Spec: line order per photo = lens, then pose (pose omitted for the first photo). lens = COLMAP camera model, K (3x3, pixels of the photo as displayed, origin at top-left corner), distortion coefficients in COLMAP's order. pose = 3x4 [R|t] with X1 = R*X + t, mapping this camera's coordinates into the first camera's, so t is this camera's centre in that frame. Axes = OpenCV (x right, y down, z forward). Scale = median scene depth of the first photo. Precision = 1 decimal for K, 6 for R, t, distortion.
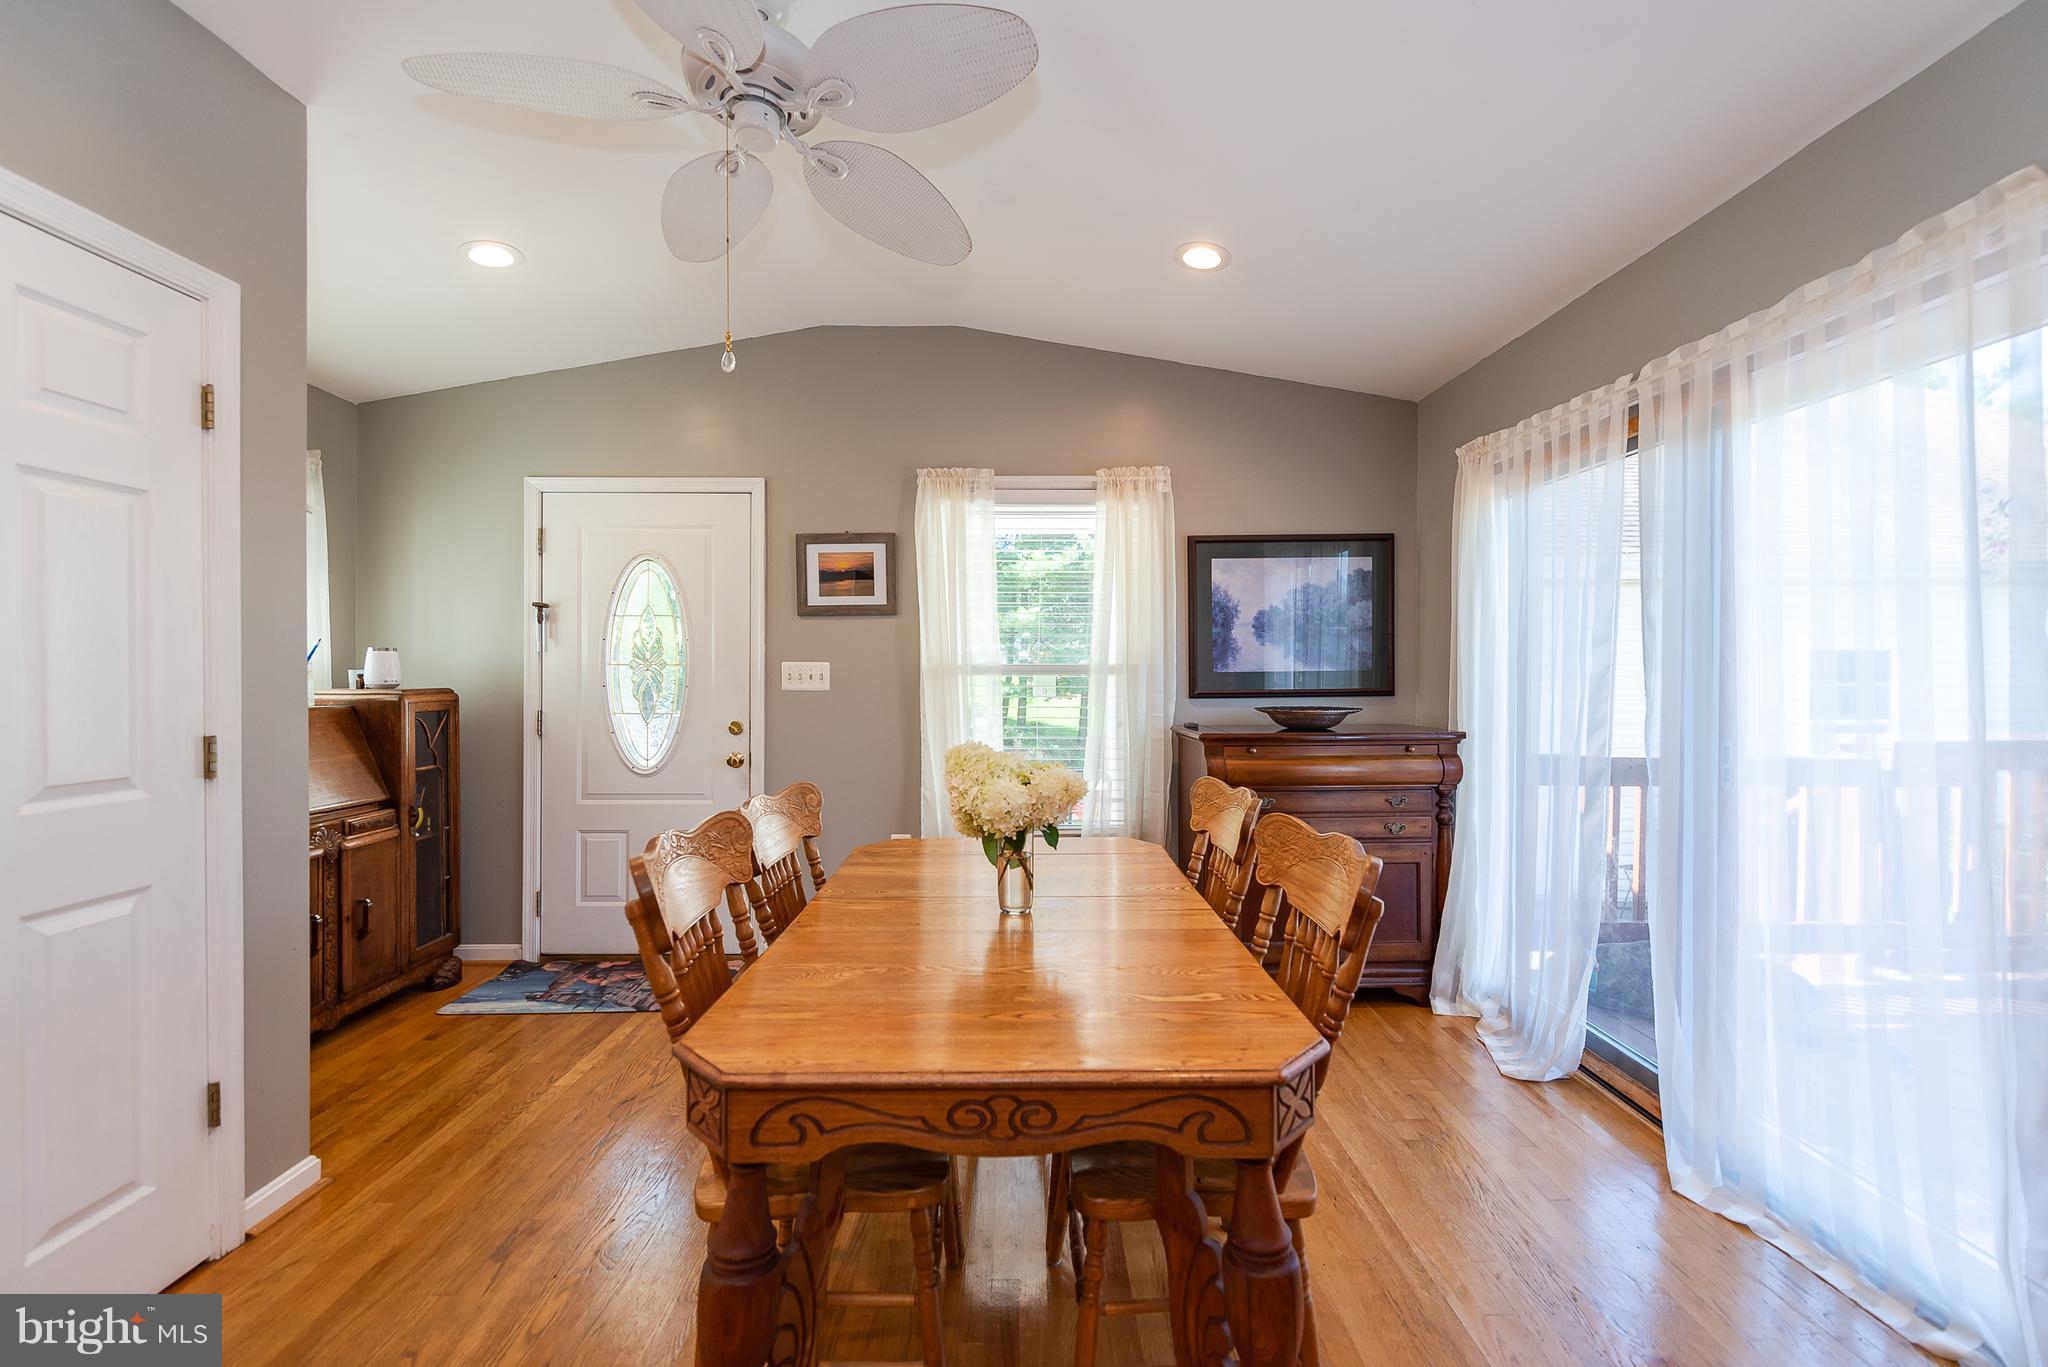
lens RADIAL K [[819.3, 0, 1035.3], [0, 819.3, 685.5], [0, 0, 1]] dist [-0.001897, -0.001512]
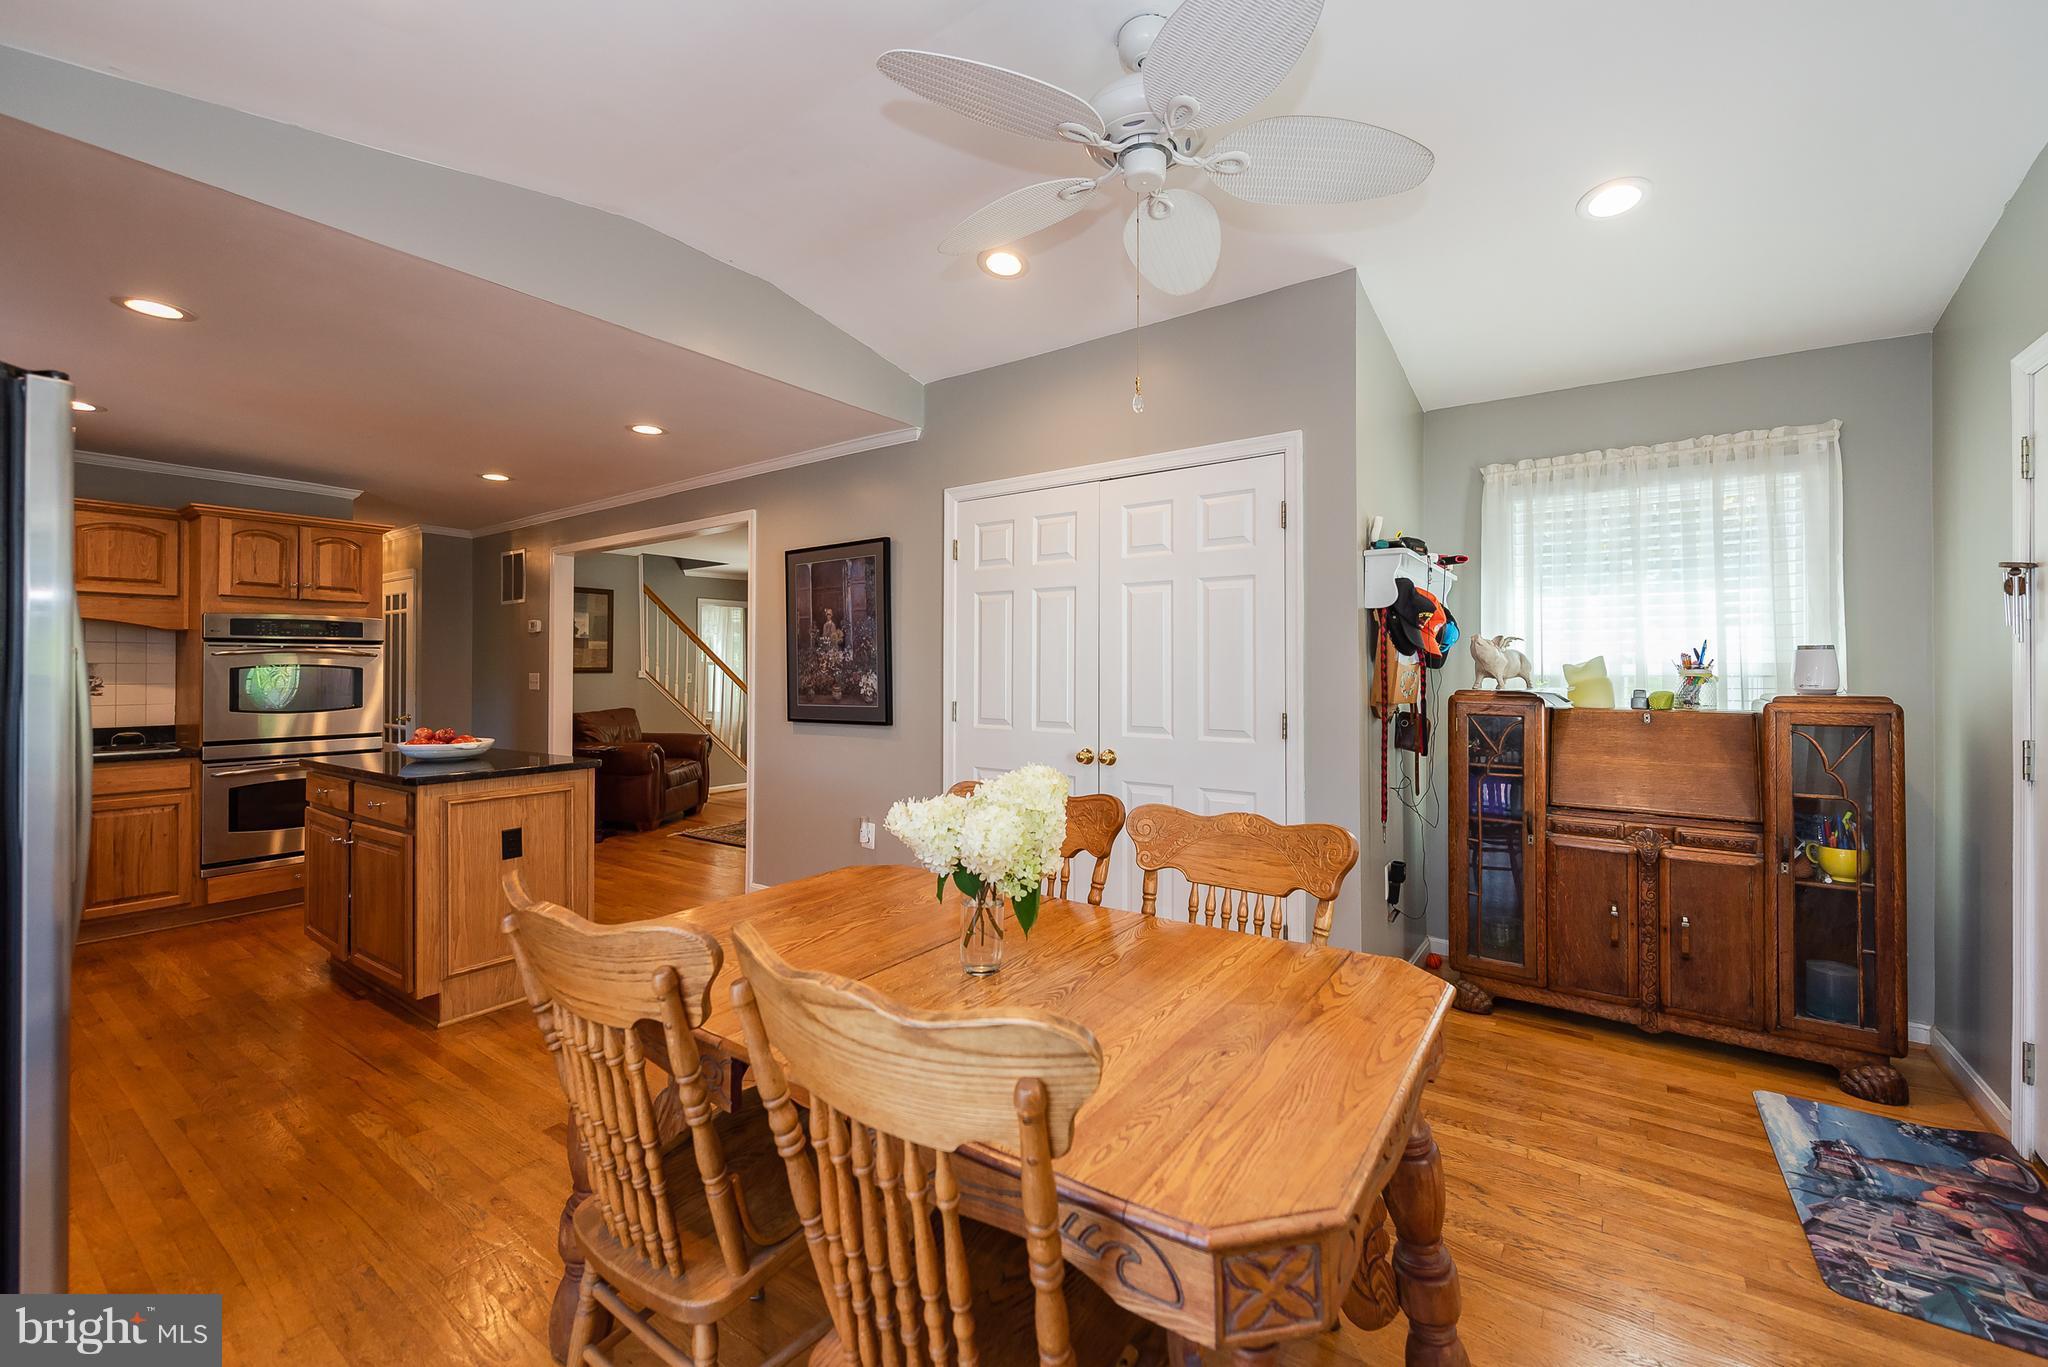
lens RADIAL K [[819.3, 0, 1022.8], [0, 819.3, 667.2], [0, 0, 1]] dist [-0.001897, -0.001512]
pose [[-0.593769, 0.000554, -0.804636, 0.333337], [-0.012711, 0.999869, 0.010068, -0.021564], [0.804535, 0.016206, -0.593684, 0.817436]]
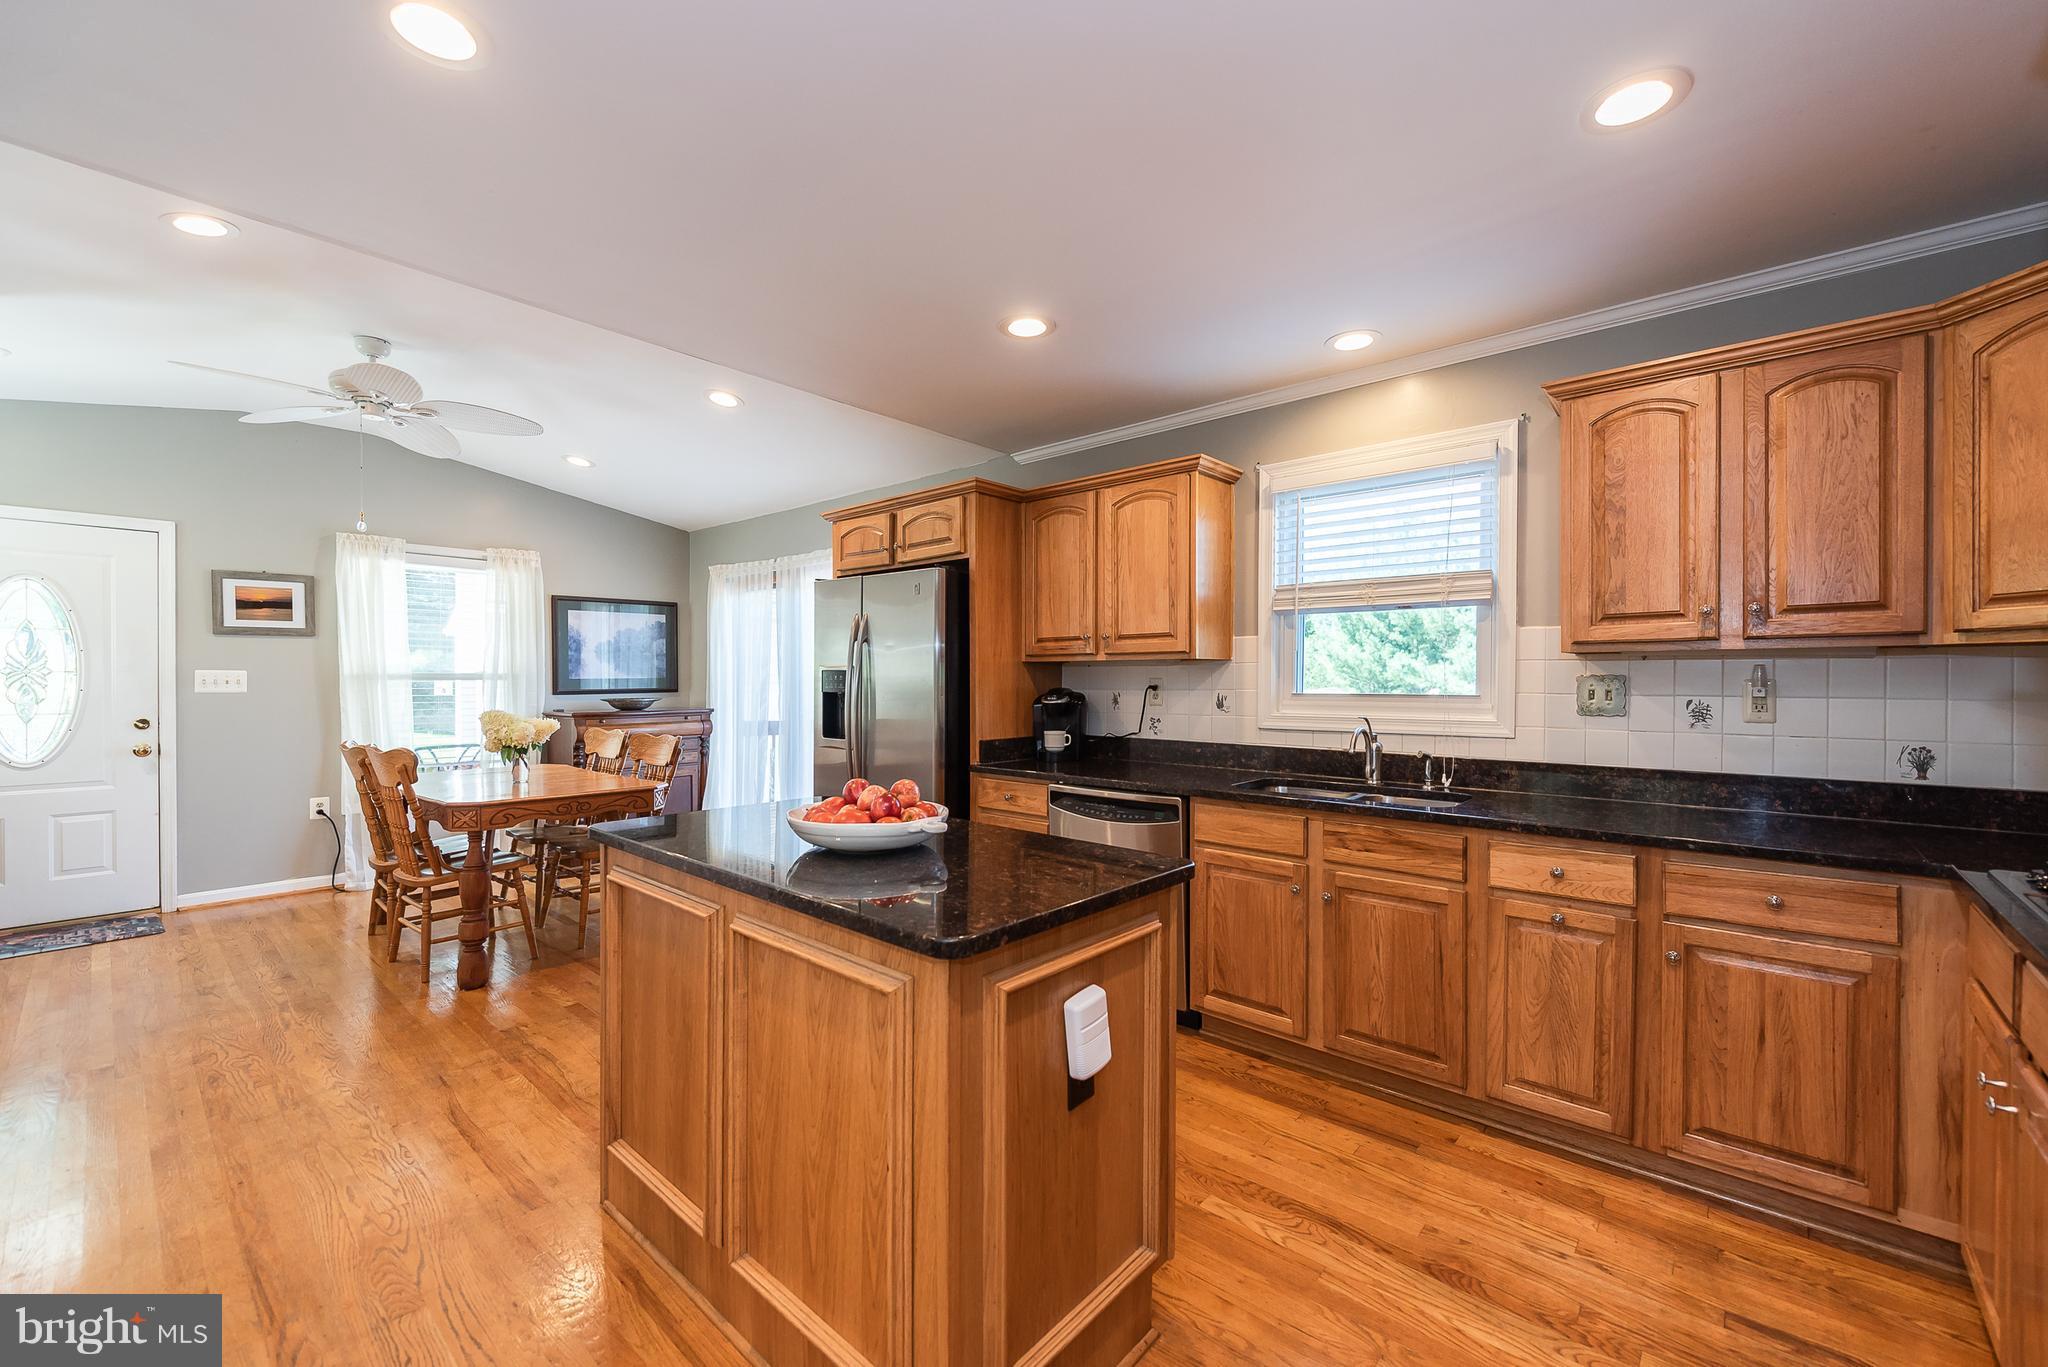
lens RADIAL K [[819.3, 0, 1031.9], [0, 819.3, 680.7], [0, 0, 1]] dist [-0.001897, -0.001512]
pose [[0.673571, 0.000005, 0.739123, -0.401808], [0.011963, 0.999869, -0.010909, 0.018116], [-0.739026, 0.016190, 0.673482, -0.860535]]
